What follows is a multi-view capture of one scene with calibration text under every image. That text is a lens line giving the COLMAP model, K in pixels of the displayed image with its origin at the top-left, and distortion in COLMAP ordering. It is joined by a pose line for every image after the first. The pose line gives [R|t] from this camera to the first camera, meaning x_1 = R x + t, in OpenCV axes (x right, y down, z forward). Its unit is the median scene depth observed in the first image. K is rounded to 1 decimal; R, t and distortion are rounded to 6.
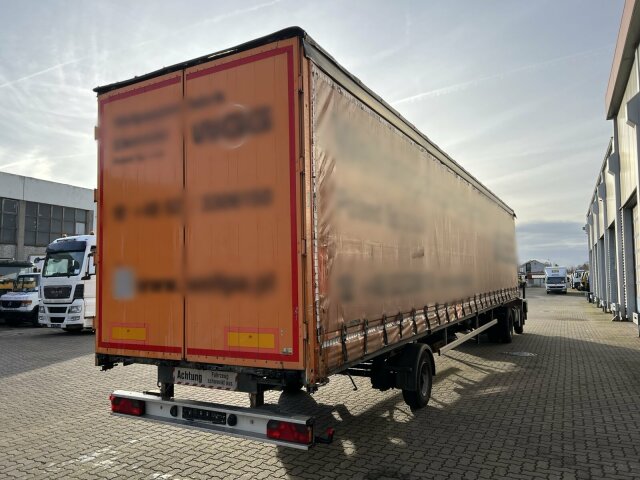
lens RADIAL K [[487.6, 0, 320.0], [0, 487.6, 240.0], [0, 0, 1]] dist [0.062794, 0.000047]
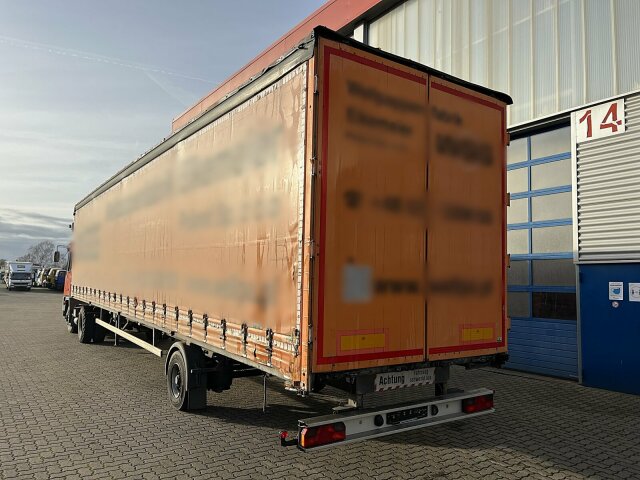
lens RADIAL K [[487.6, 0, 320.0], [0, 487.6, 240.0], [0, 0, 1]] dist [0.062794, 0.000047]
pose [[0.424249, 0.094886, 0.900560, -1.276088], [-0.102618, 0.993126, -0.056296, 0.073601], [-0.899712, -0.068530, 0.431070, 0.756177]]
